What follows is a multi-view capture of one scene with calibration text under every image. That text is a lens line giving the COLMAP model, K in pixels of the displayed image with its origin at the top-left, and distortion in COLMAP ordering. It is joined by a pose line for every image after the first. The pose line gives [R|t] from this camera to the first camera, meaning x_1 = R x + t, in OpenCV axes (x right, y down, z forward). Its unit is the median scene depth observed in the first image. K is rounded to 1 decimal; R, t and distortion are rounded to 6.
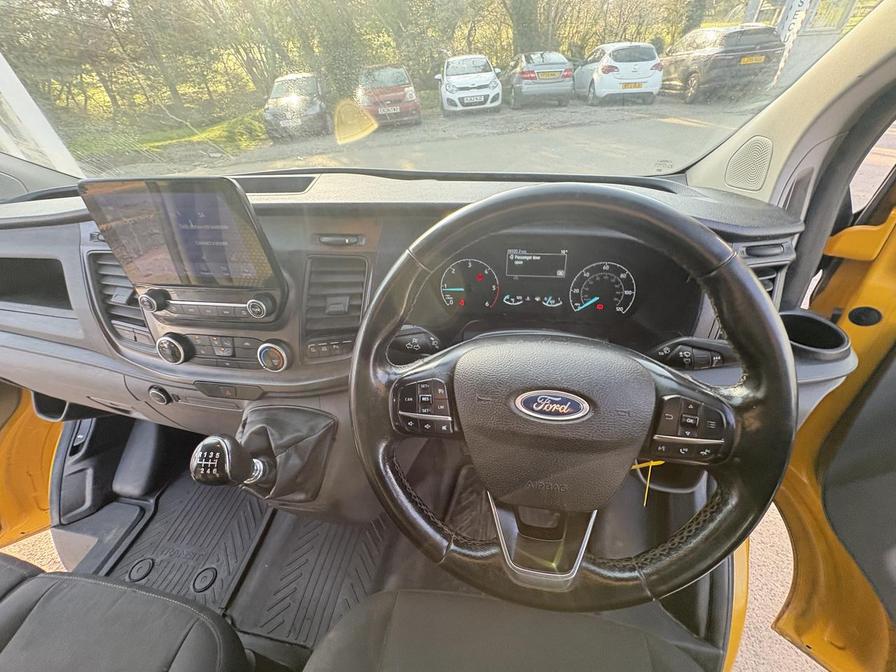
lens RADIAL K [[357.7, 0, 449.7], [0, 357.7, 334.8], [0, 0, 1]] dist [-0.002129, 0.000455]
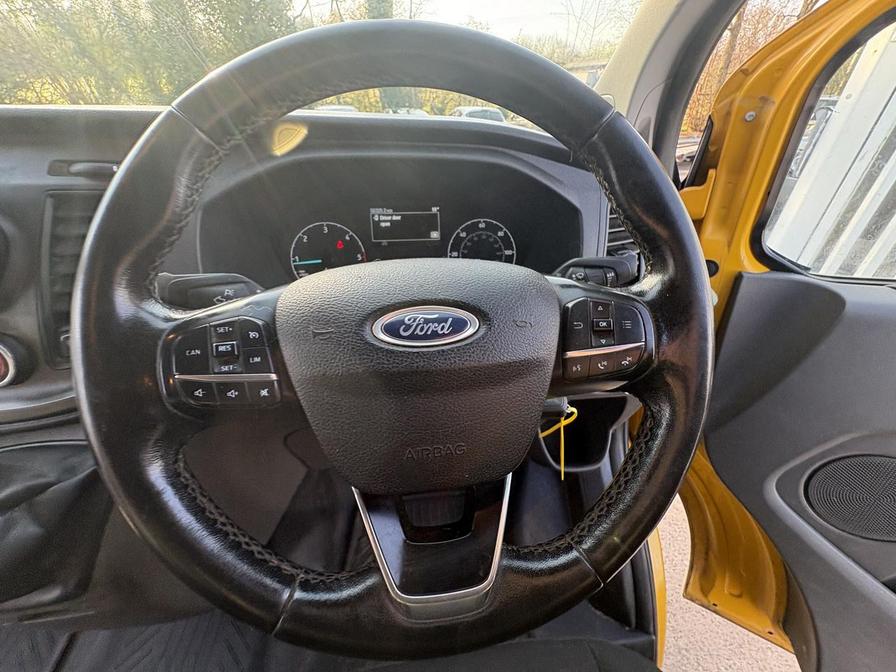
lens RADIAL K [[356.8, 0, 448.0], [0, 356.8, 336.0], [0, 0, 1]] dist [-0.000883, -0.000319]
pose [[0.955082, -0.098468, 0.279505, 0.075861], [0.128702, 0.987414, -0.091921, 0.159234], [-0.266936, 0.123765, 0.955734, 0.197100]]
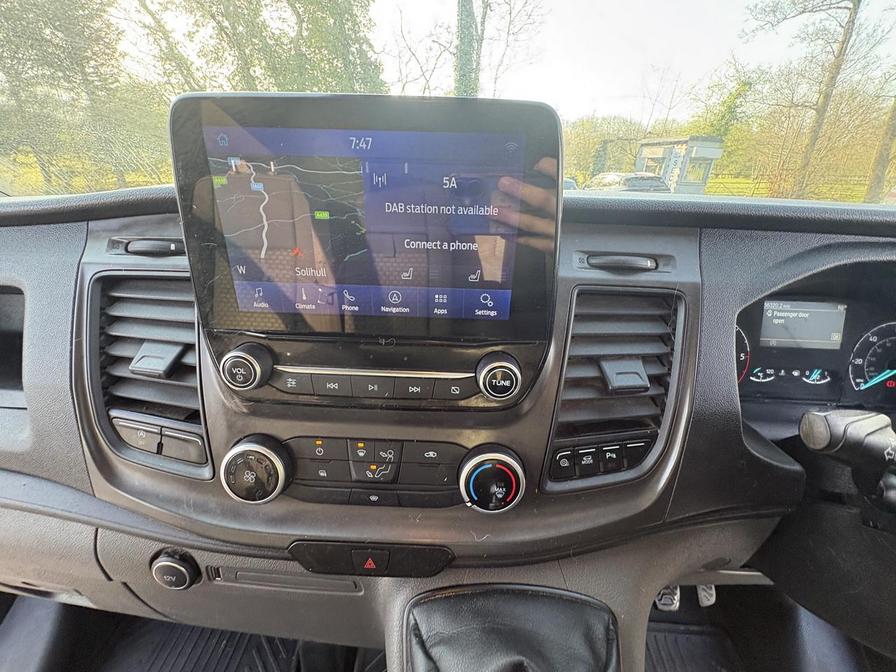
lens RADIAL K [[356.9, 0, 448.4], [0, 356.9, 333.7], [0, 0, 1]] dist [0.001933, 0.000099]
pose [[0.987437, 0.023449, 0.156265, -0.584016], [0.016714, 0.967880, -0.250858, -0.011551], [-0.157128, 0.250318, 0.955328, 0.447231]]
